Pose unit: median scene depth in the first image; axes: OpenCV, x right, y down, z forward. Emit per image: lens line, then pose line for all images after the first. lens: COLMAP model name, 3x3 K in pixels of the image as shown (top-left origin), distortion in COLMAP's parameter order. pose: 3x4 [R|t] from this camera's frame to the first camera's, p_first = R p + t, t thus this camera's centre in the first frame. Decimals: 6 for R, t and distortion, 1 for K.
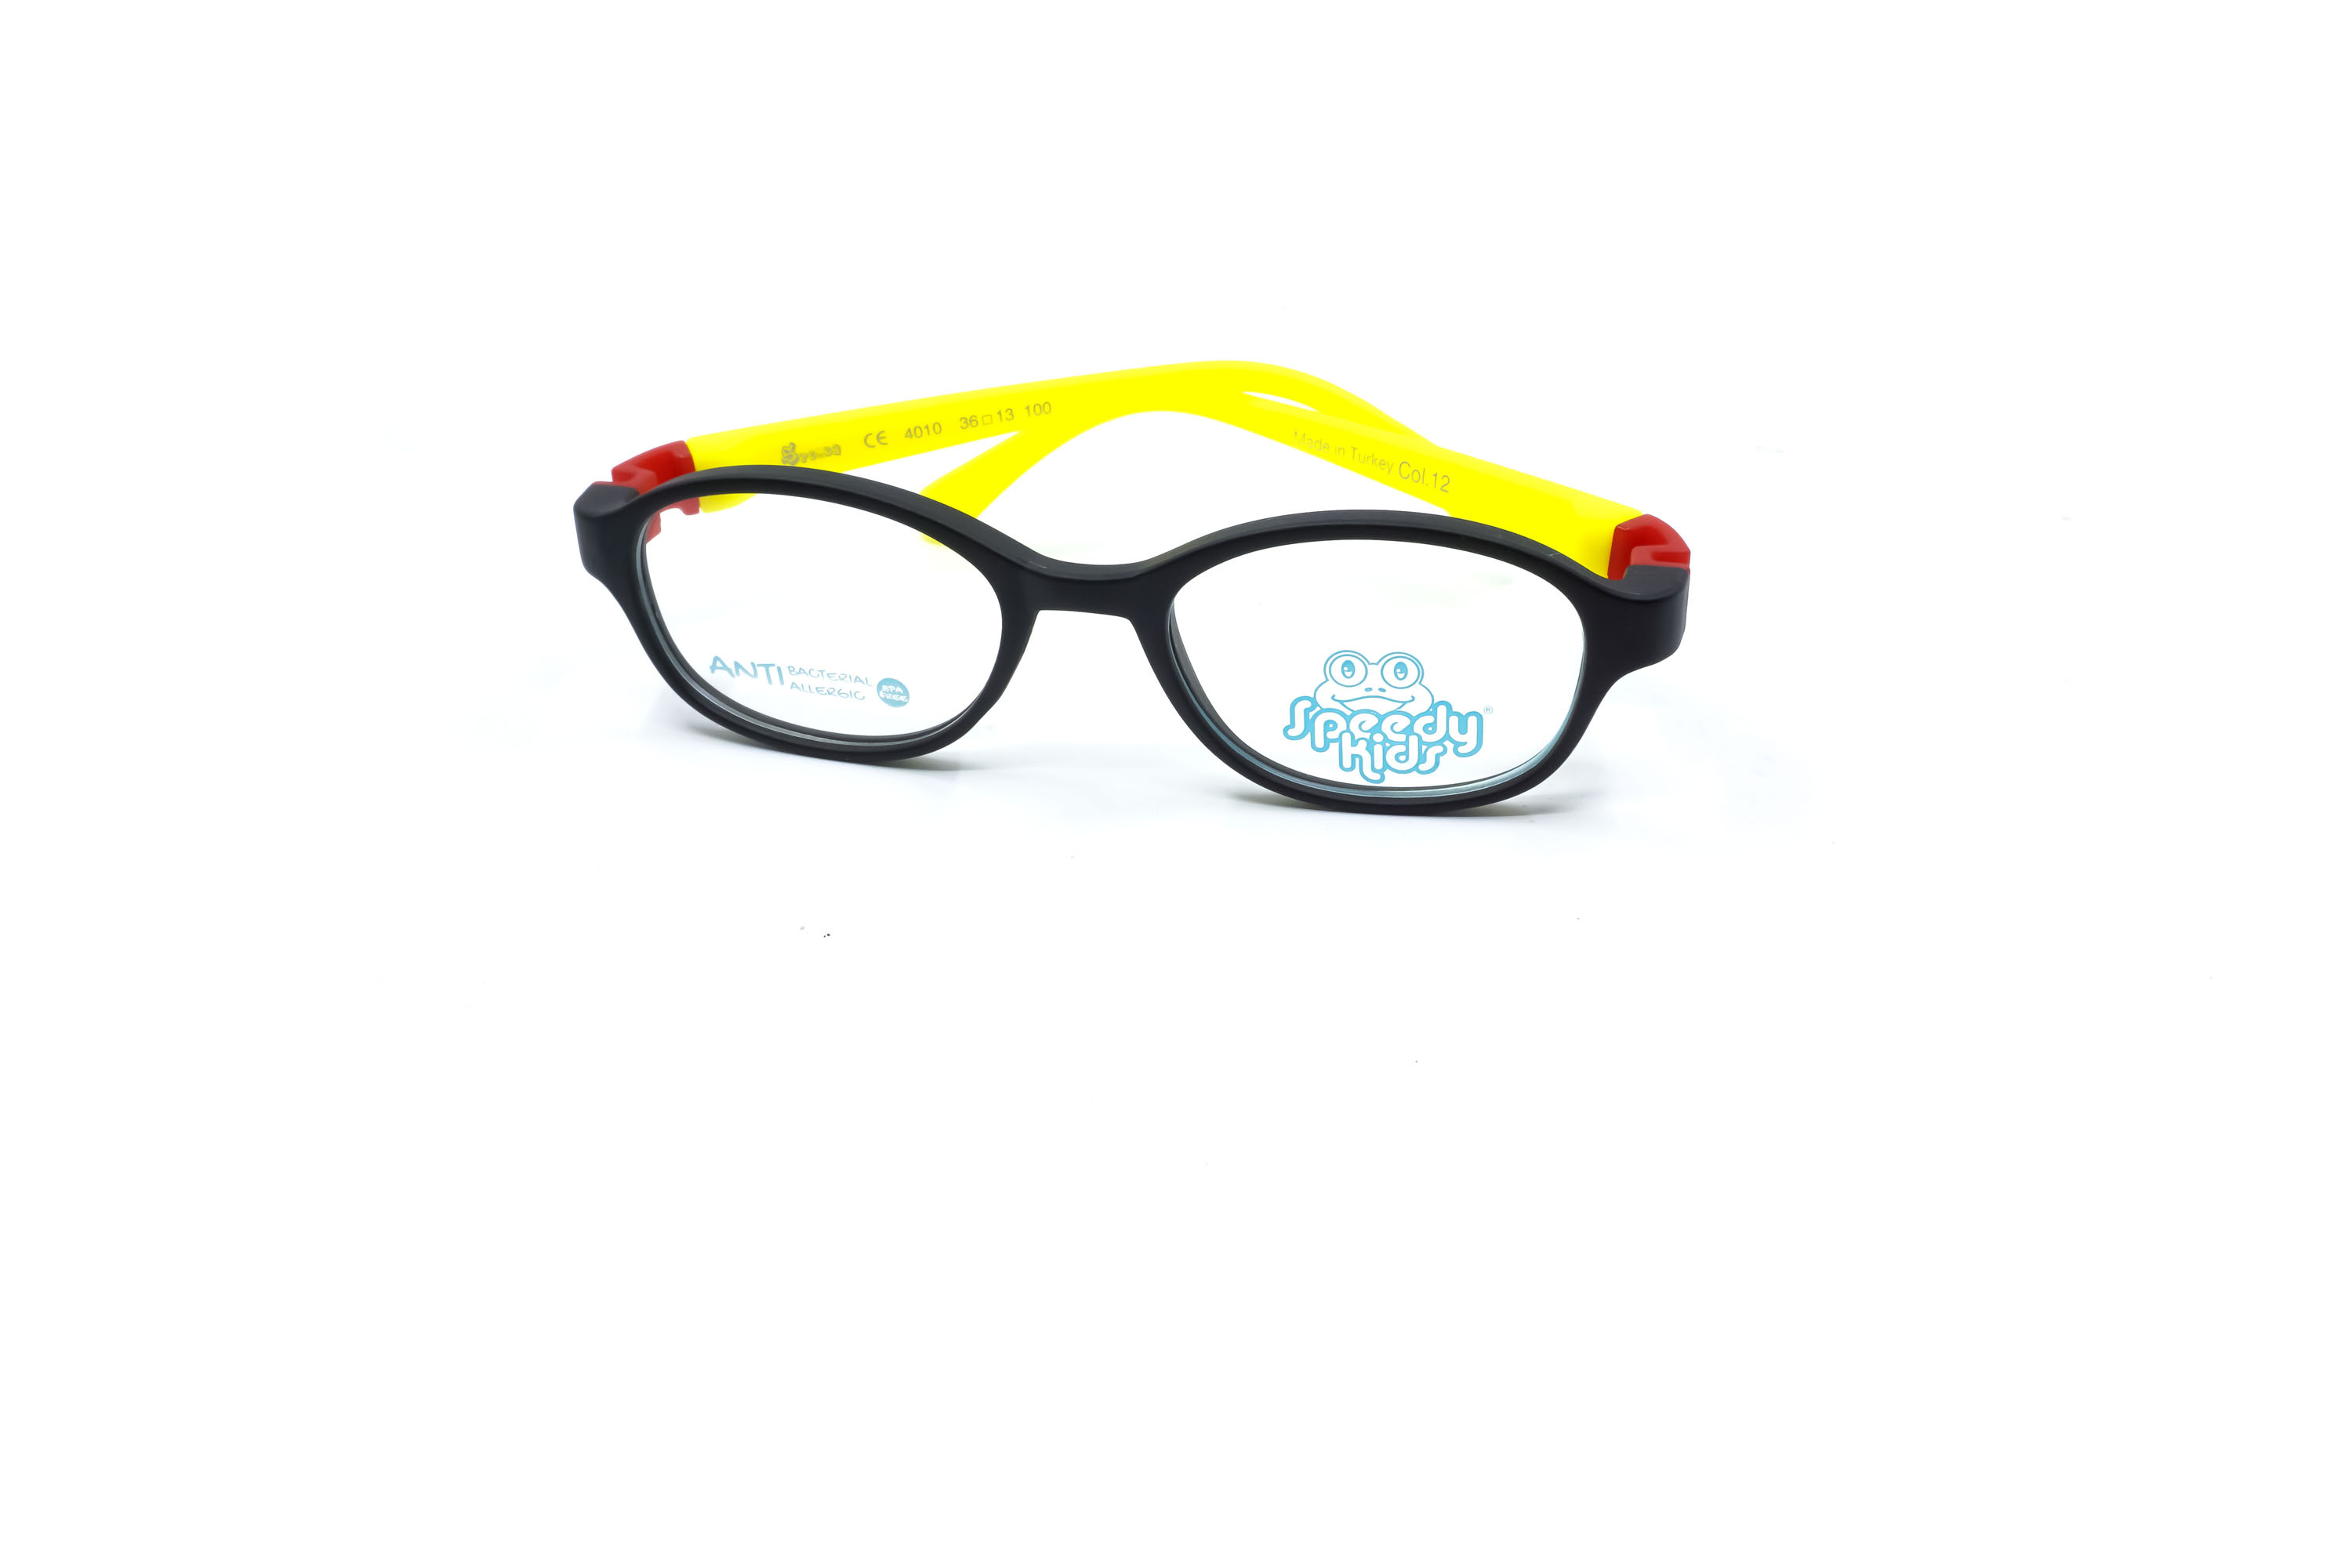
lens RADIAL K [[2416.1, 0, 1176.0], [0, 2416.1, 784.0], [0, 0, 1]] dist [0.006064, 0.005003]
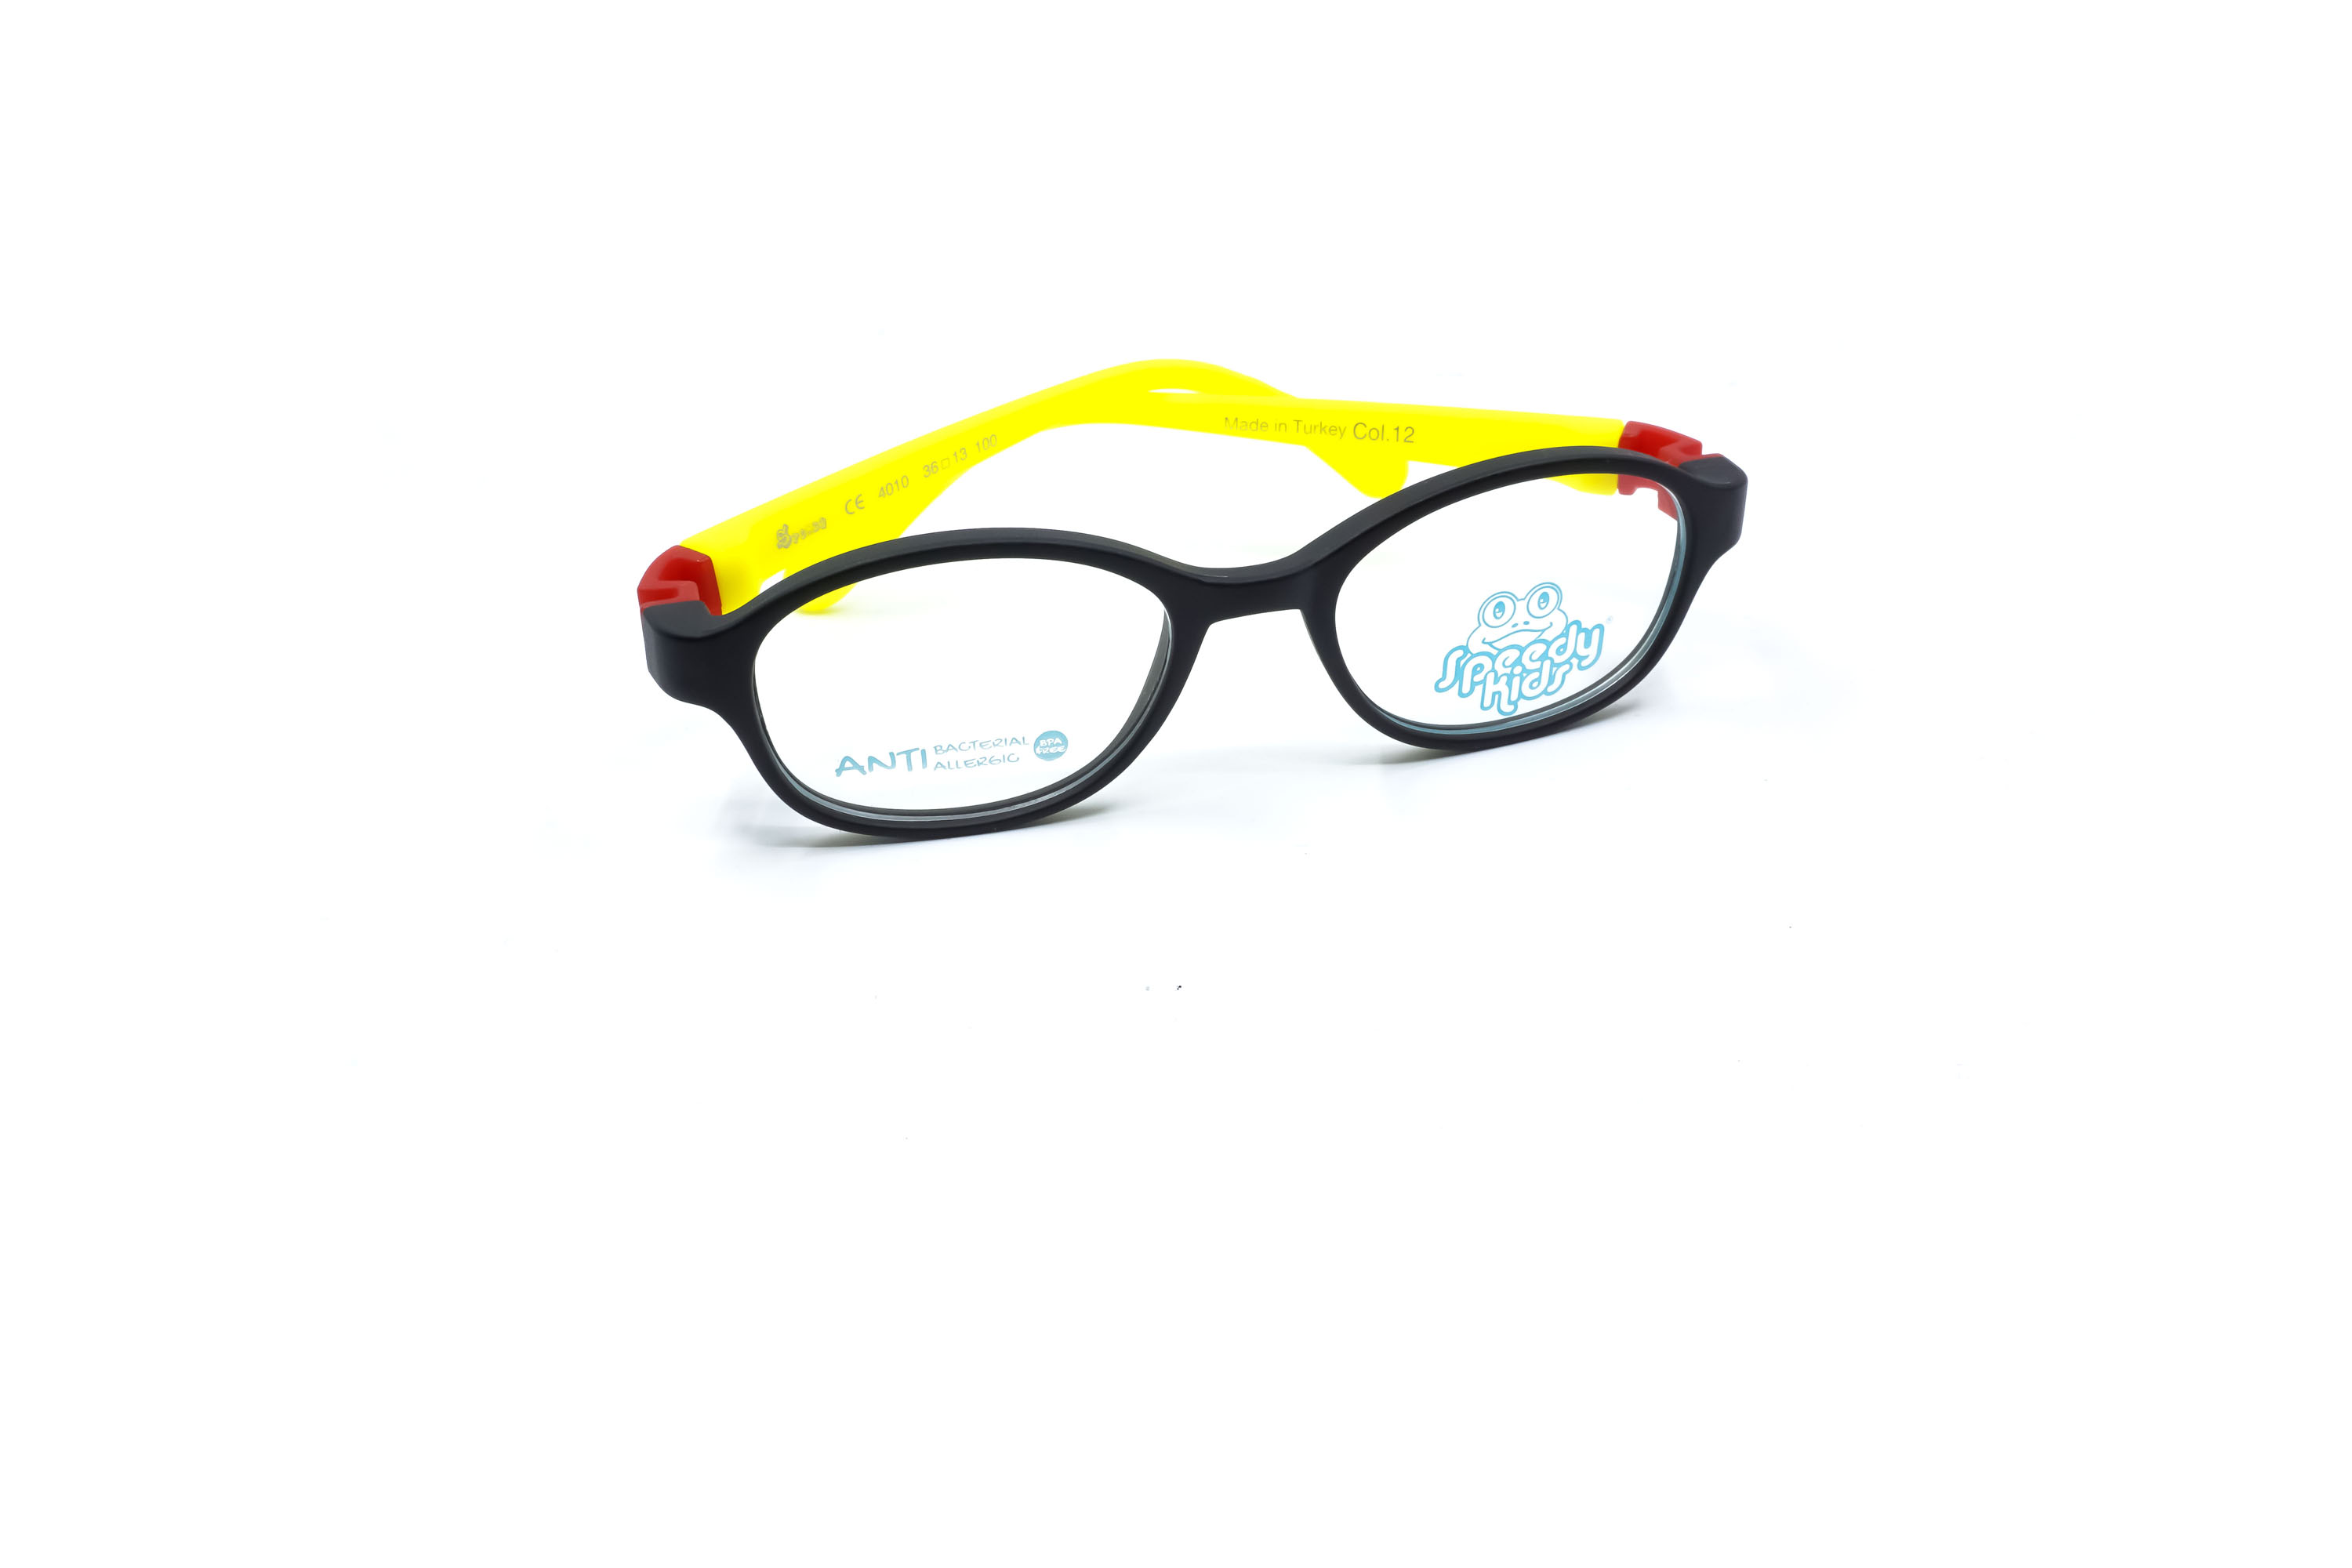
lens RADIAL K [[2416.1, 0, 1176.0], [0, 2416.1, 784.0], [0, 0, 1]] dist [0.006064, 0.005003]
pose [[0.865308, -0.245818, 0.436824, -0.514226], [0.249191, 0.967131, 0.050617, -0.061203], [-0.434909, 0.065053, 0.898122, 0.122480]]
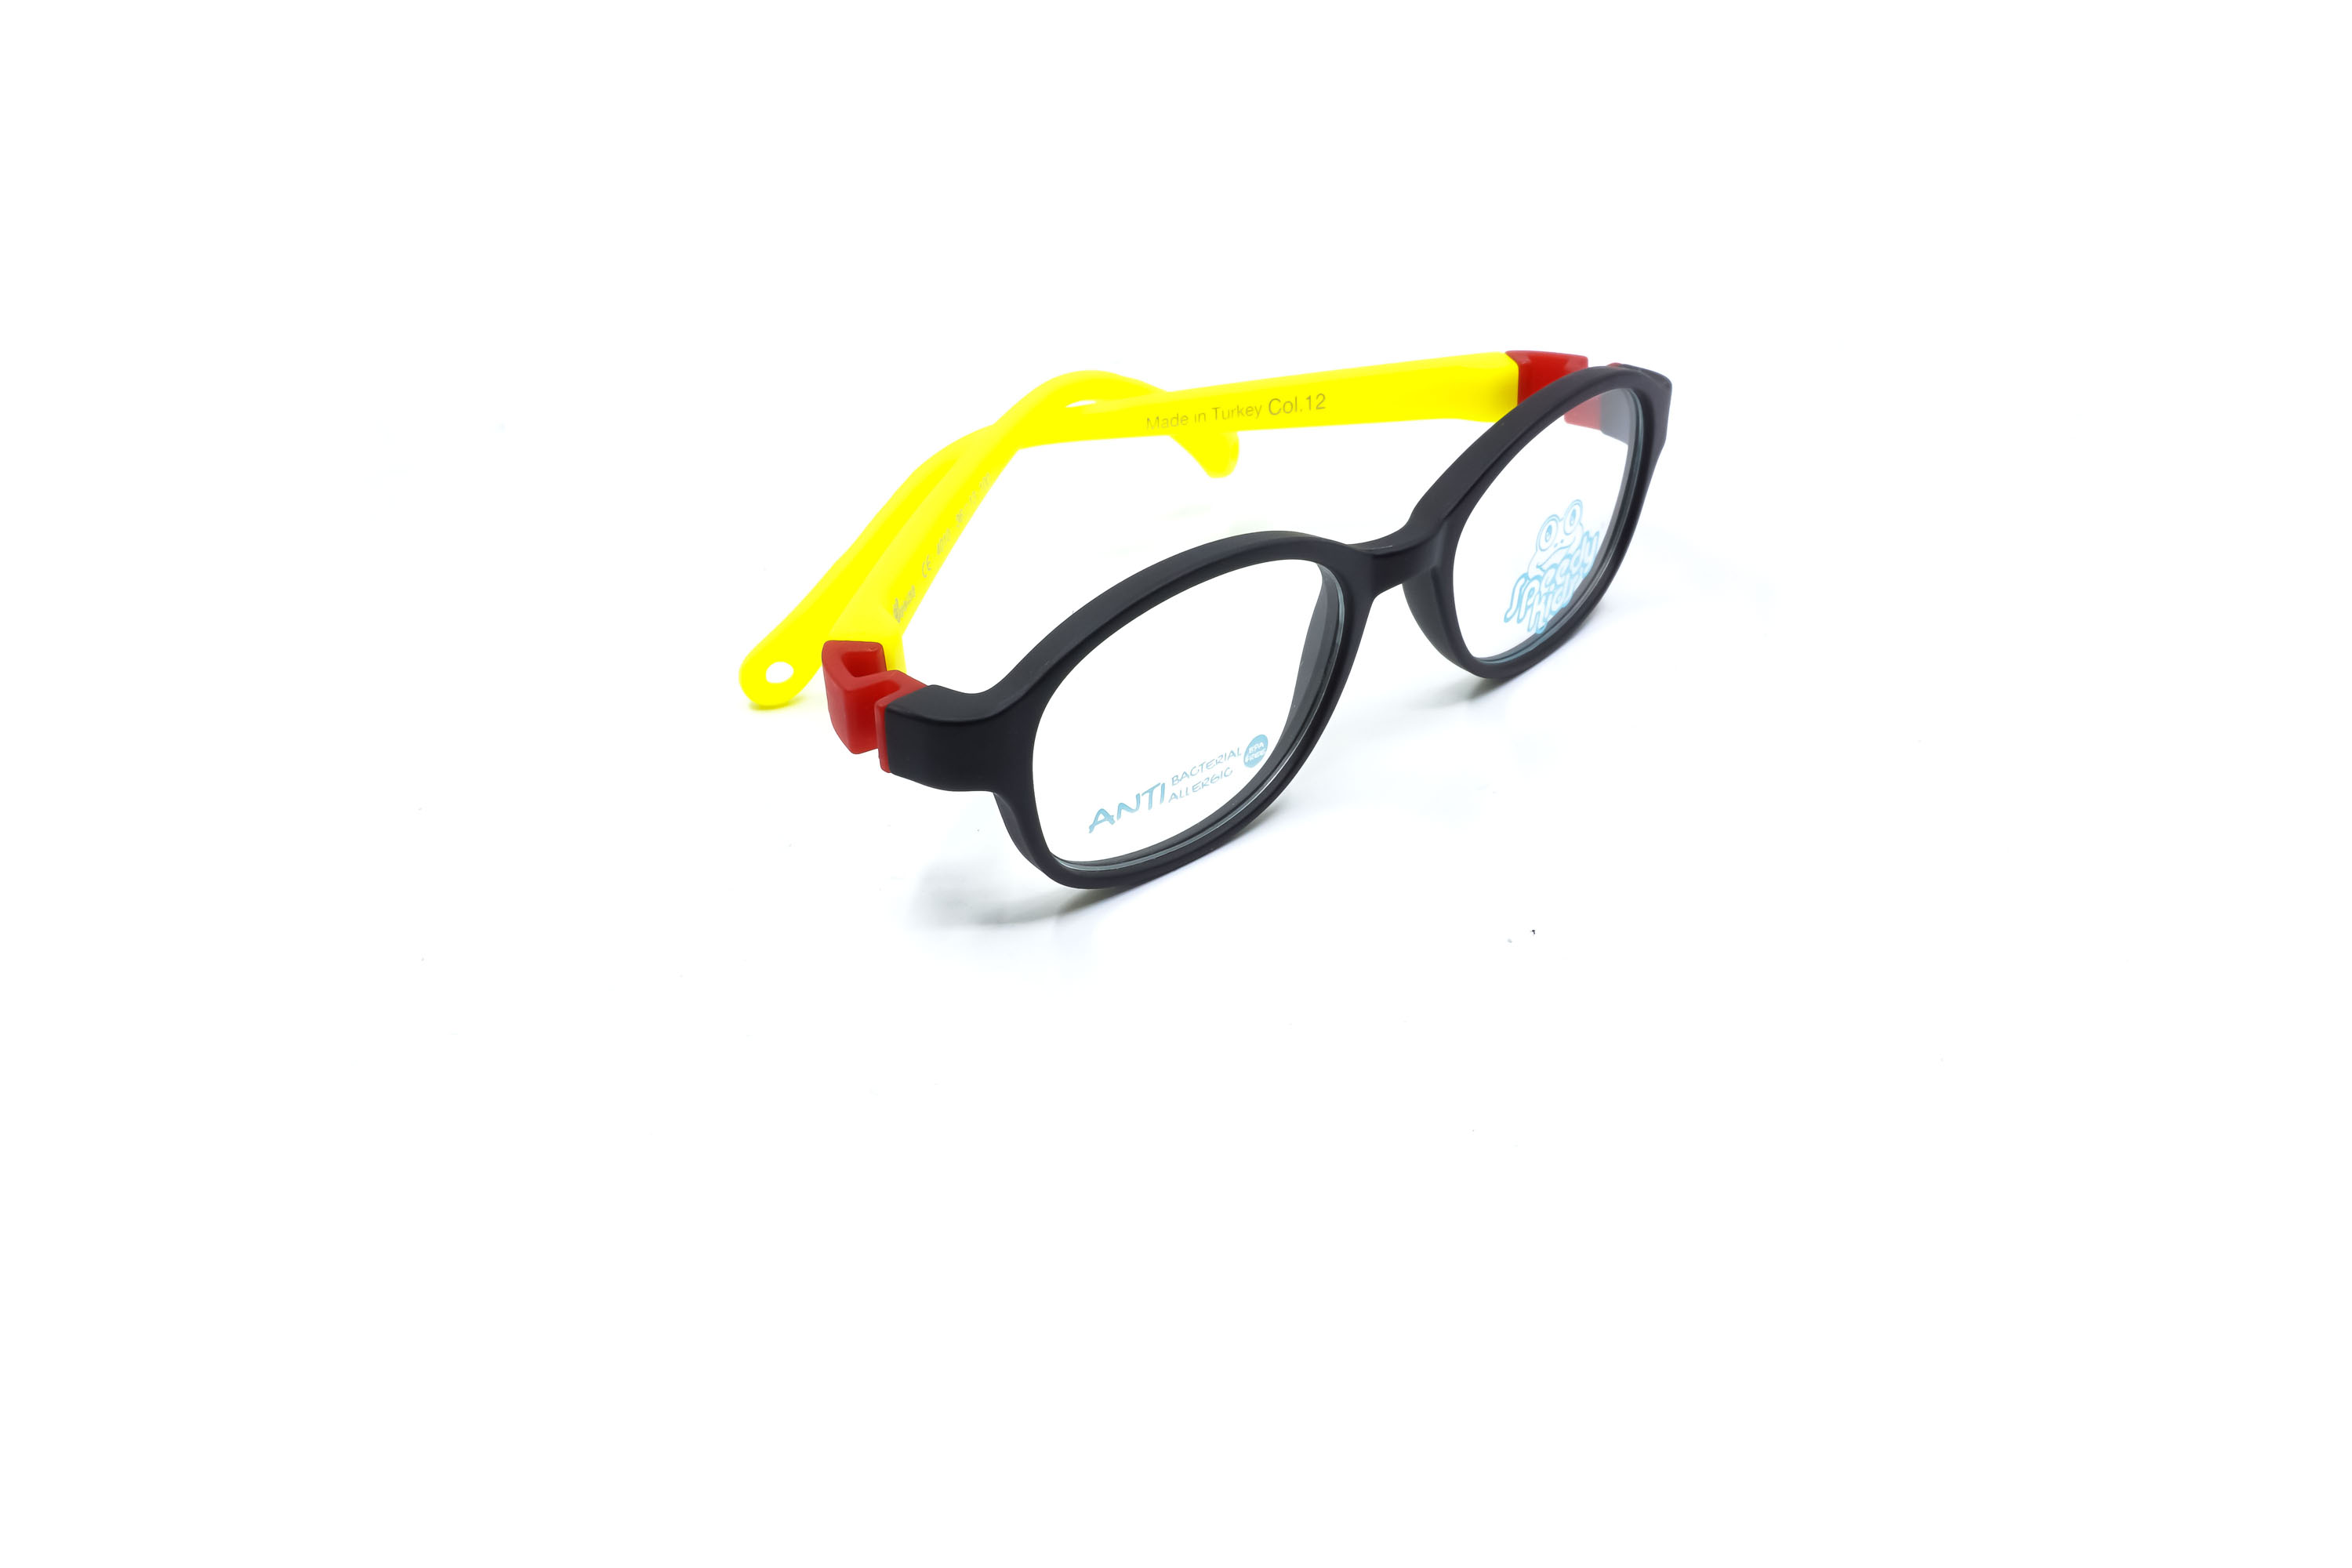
lens RADIAL K [[2416.1, 0, 1176.0], [0, 2416.1, 784.0], [0, 0, 1]] dist [0.006064, 0.005003]
pose [[0.501355, -0.419339, 0.756835, -0.888581], [0.434323, 0.878492, 0.199034, -0.237469], [-0.748336, 0.228924, 0.622565, 0.449875]]
